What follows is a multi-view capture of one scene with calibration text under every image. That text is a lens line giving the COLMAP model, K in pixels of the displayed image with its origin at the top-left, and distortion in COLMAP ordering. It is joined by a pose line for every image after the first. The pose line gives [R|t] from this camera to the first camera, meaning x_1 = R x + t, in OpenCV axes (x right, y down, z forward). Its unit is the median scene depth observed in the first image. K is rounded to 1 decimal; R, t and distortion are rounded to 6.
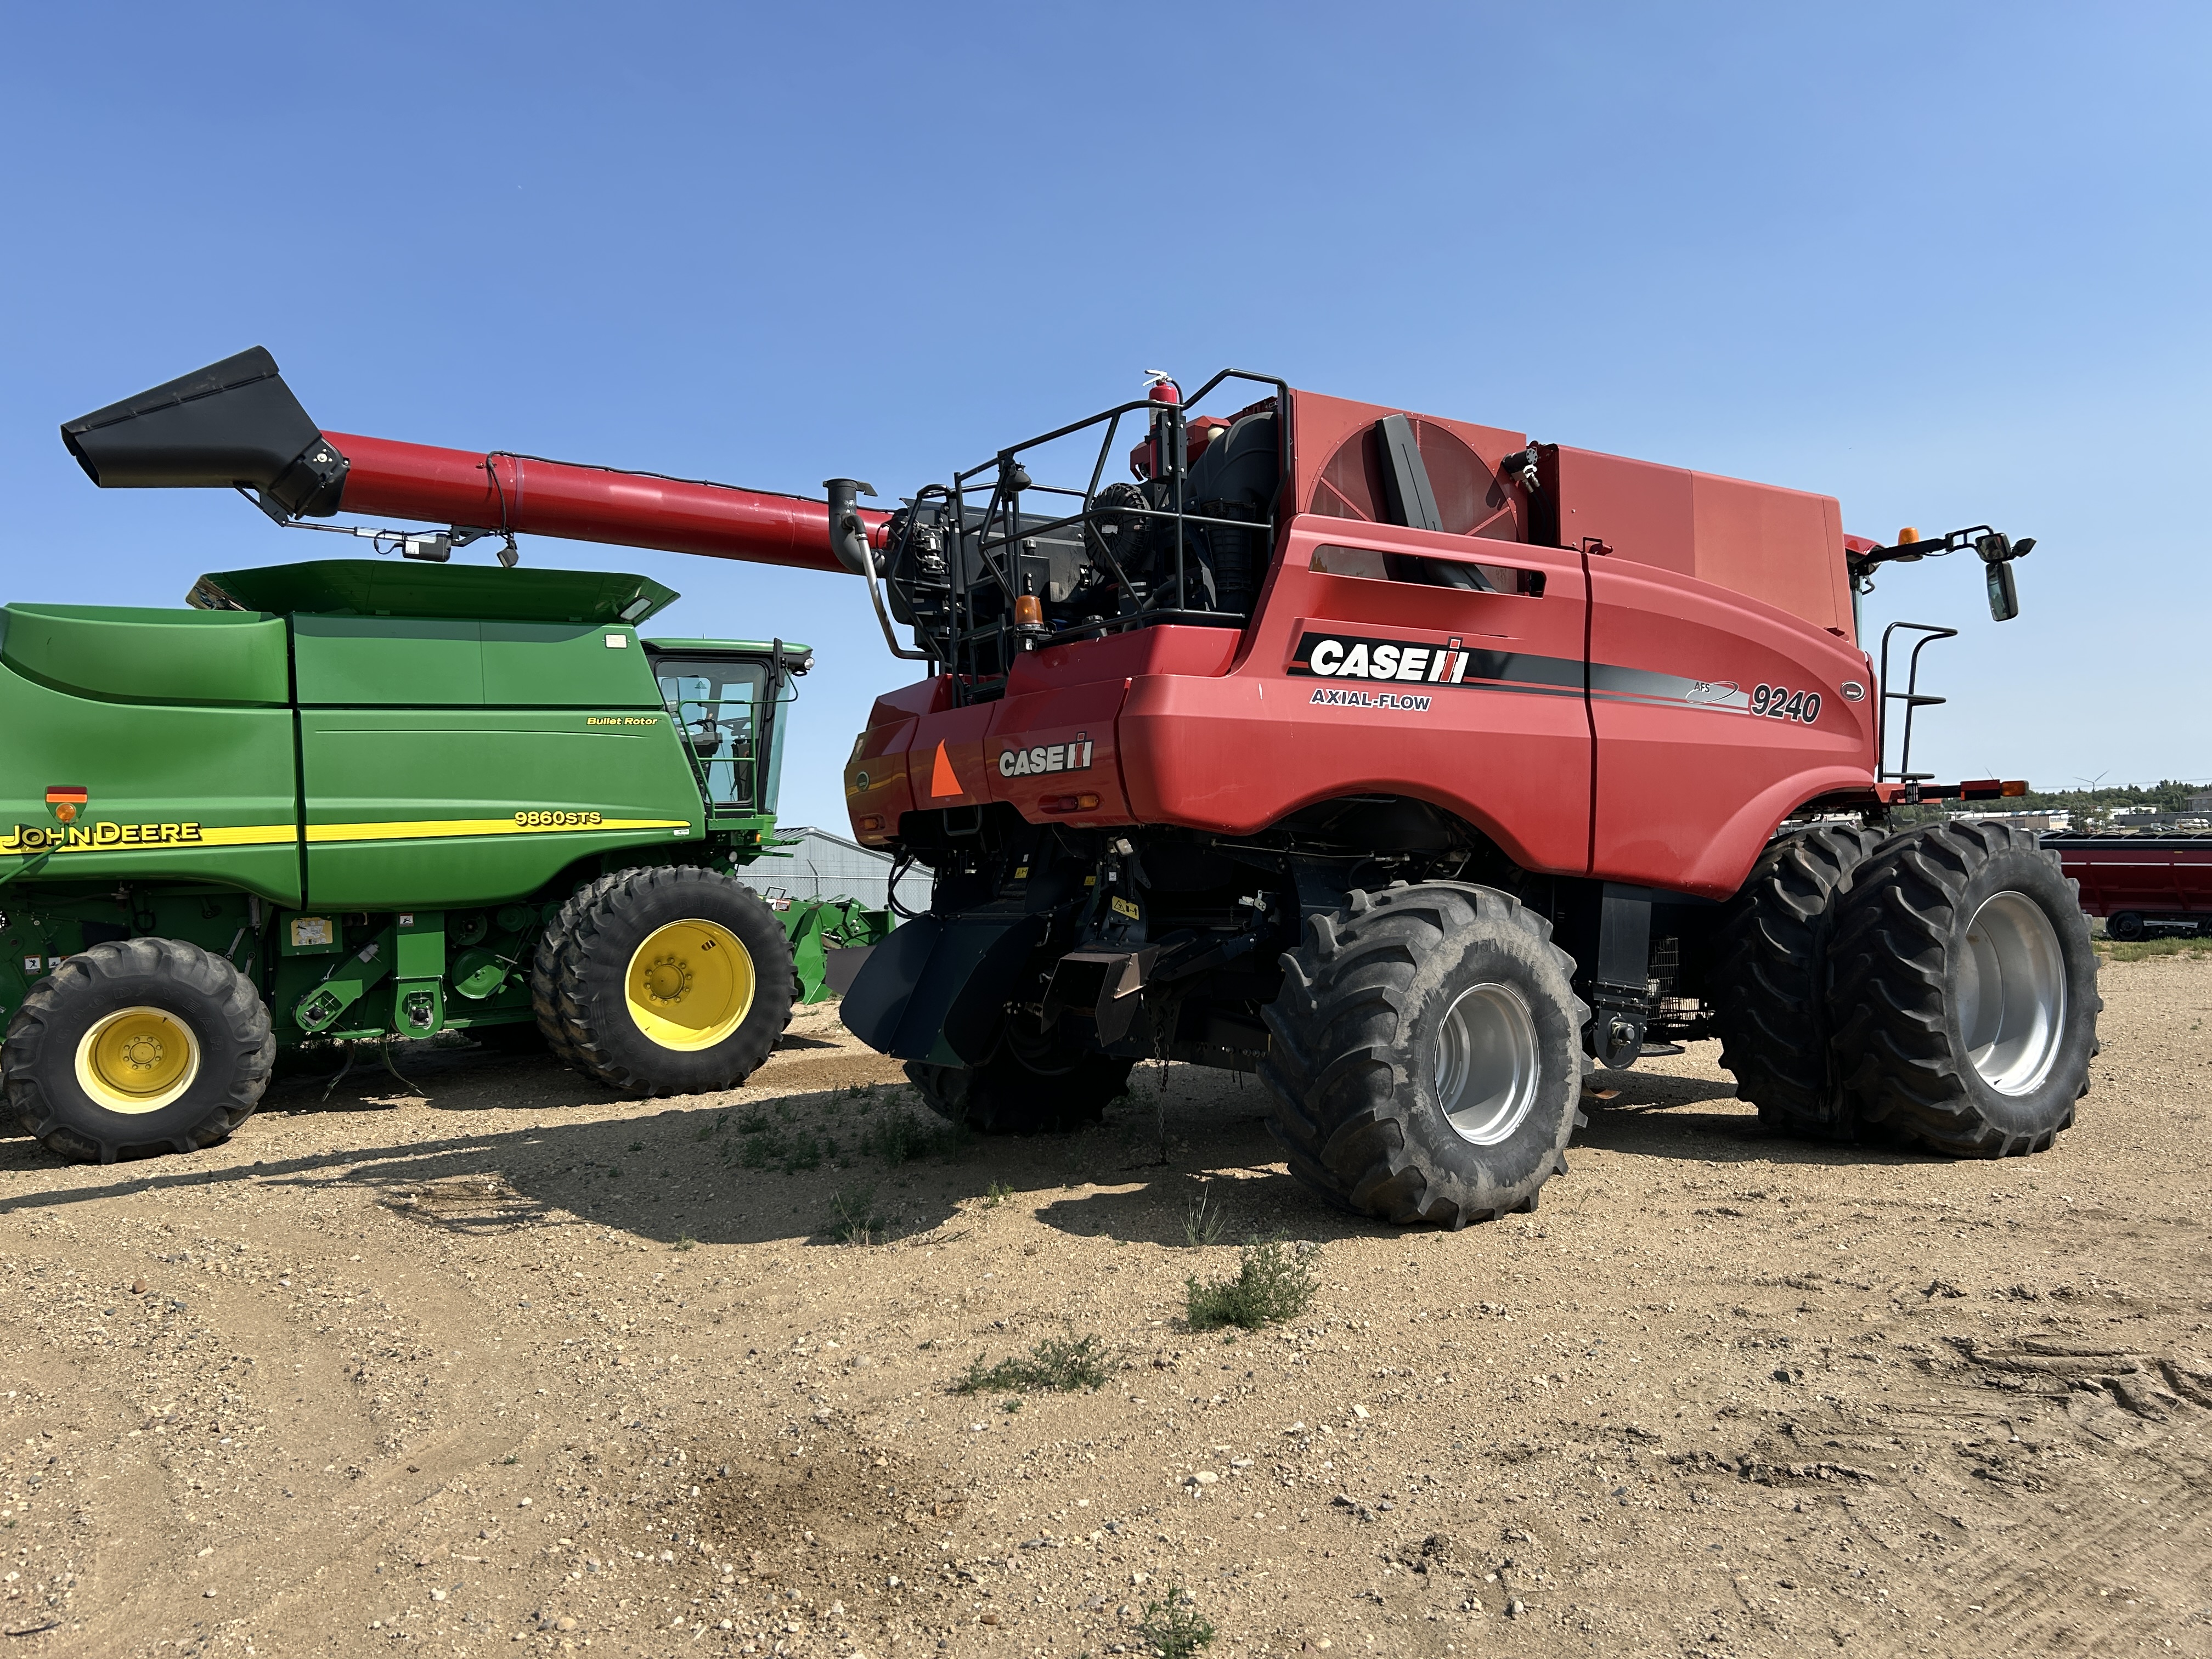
lens RADIAL K [[1688.2, 0, 1104.8], [0, 1688.2, 827.8], [0, 0, 1]] dist [0.037613, -0.032913]
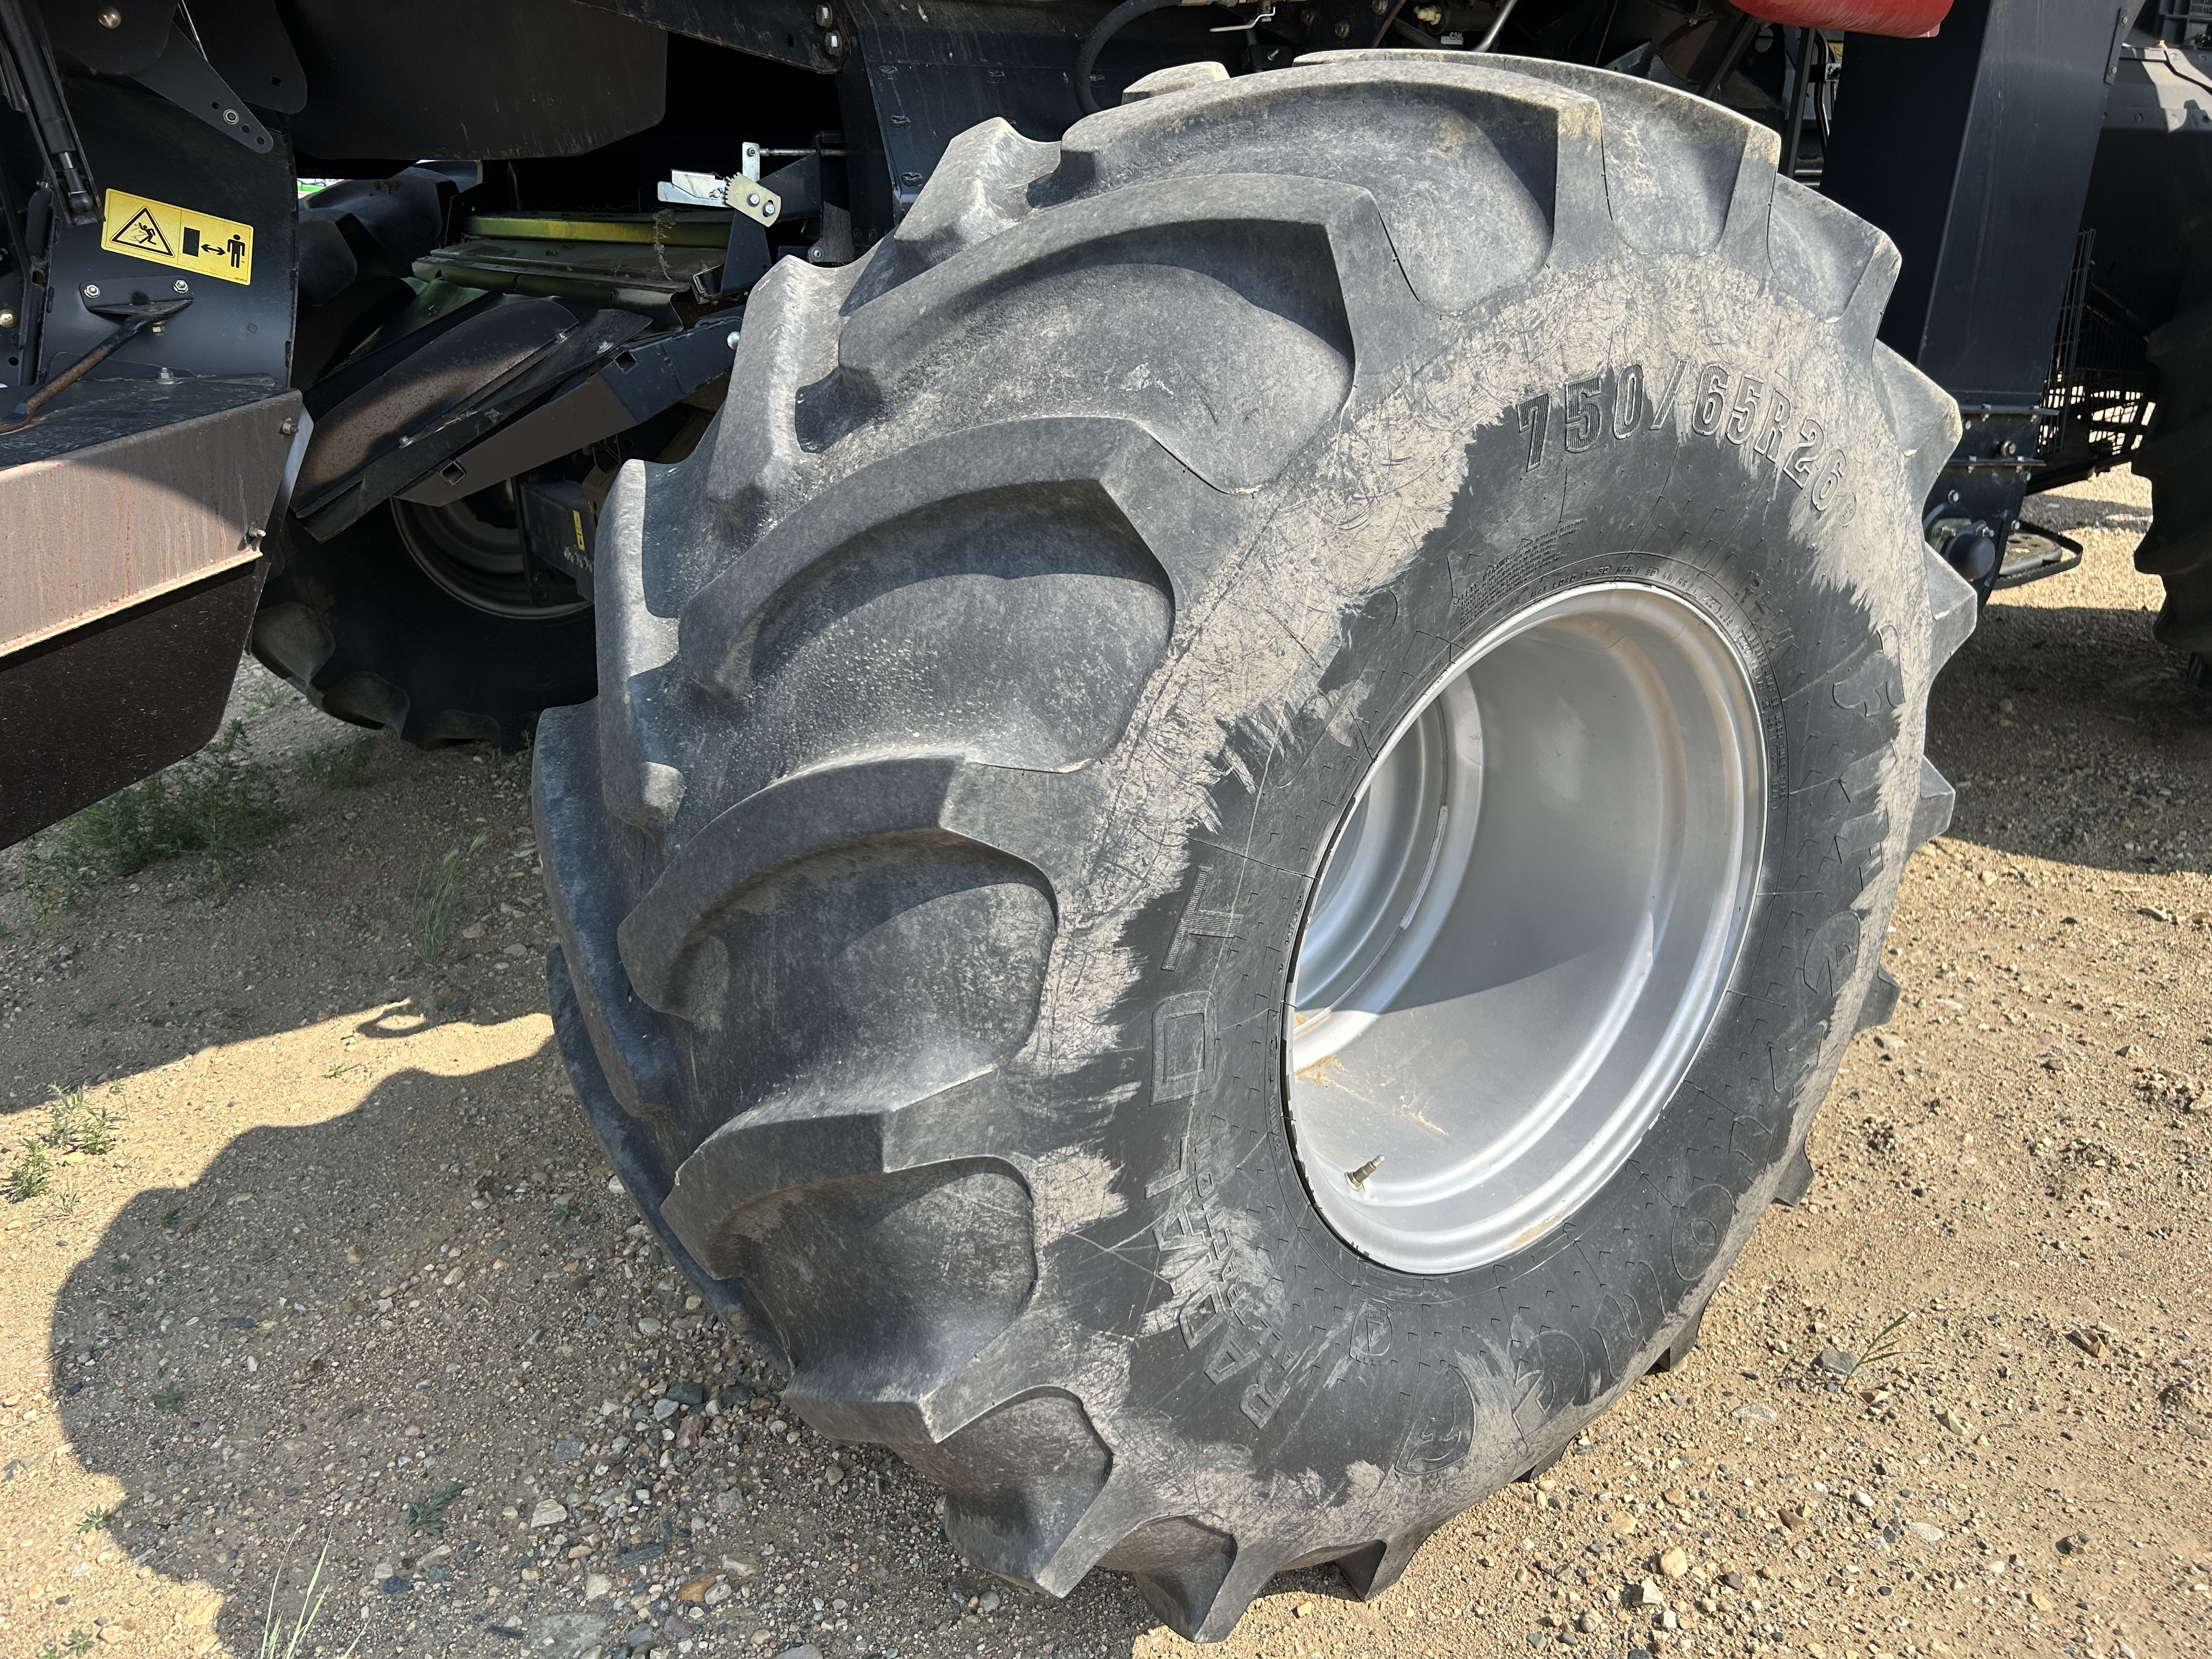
lens RADIAL K [[1688.2, 0, 1099.7], [0, 1688.2, 884.5], [0, 0, 1]] dist [0.037613, -0.032913]
pose [[0.998908, -0.026694, -0.038333, 0.171357], [0.040599, 0.902003, 0.429817, 0.032567], [0.023103, -0.430904, 0.902102, 0.781056]]
